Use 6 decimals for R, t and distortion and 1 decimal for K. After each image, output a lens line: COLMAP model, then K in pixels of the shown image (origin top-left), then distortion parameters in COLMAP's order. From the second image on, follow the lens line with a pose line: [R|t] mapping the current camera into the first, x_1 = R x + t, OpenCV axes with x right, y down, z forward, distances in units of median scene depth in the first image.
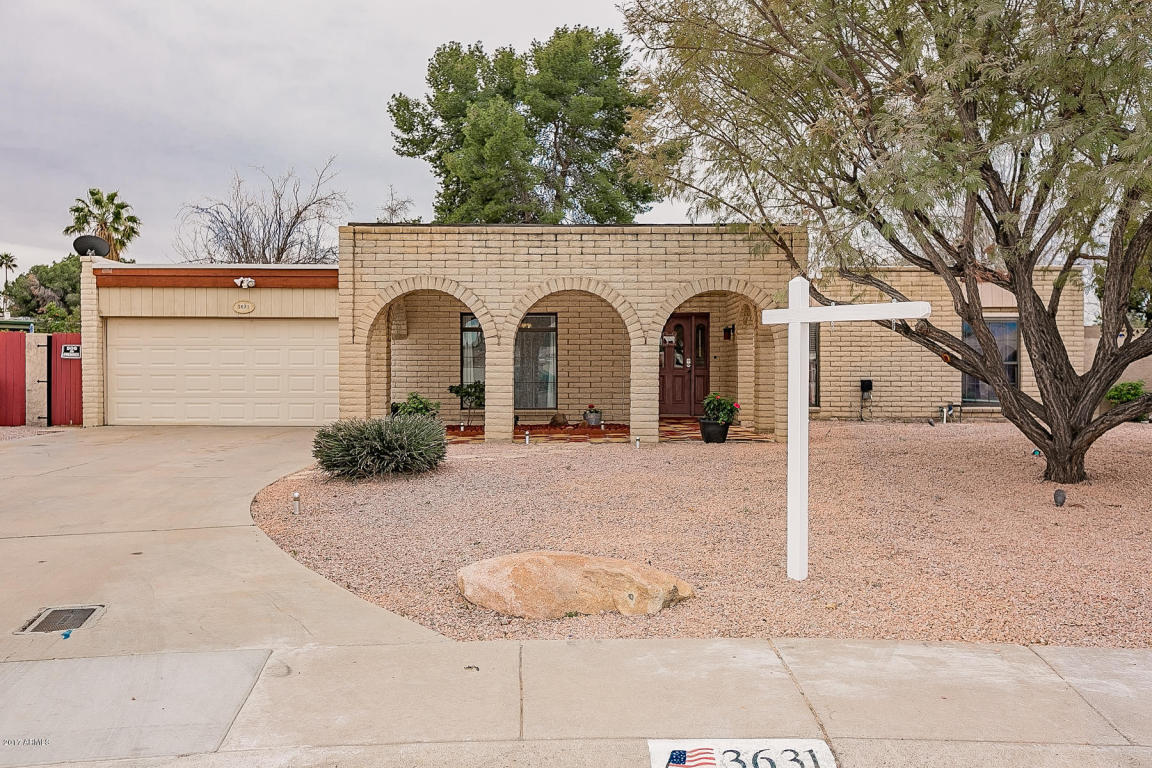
lens RADIAL K [[964.8, 0, 576.0], [0, 964.8, 384.0], [0, 0, 1]] dist [0.007999, 0.003159]
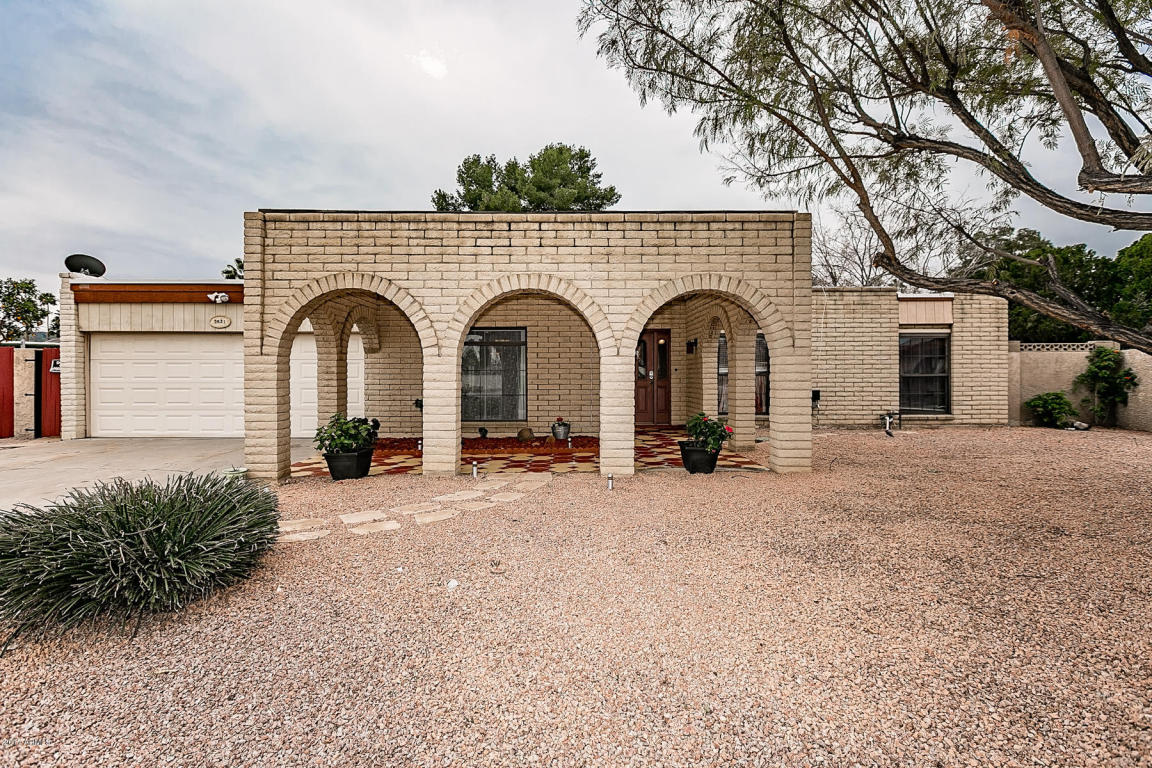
lens RADIAL K [[526.8, 0, 574.7], [0, 526.8, 379.0], [0, 0, 1]] dist [0.001418, -0.014655]
pose [[0.999871, -0.002214, 0.015880, 0.022402], [0.002354, 0.999958, -0.008816, -0.013679], [-0.015860, 0.008852, 0.999835, 0.442335]]
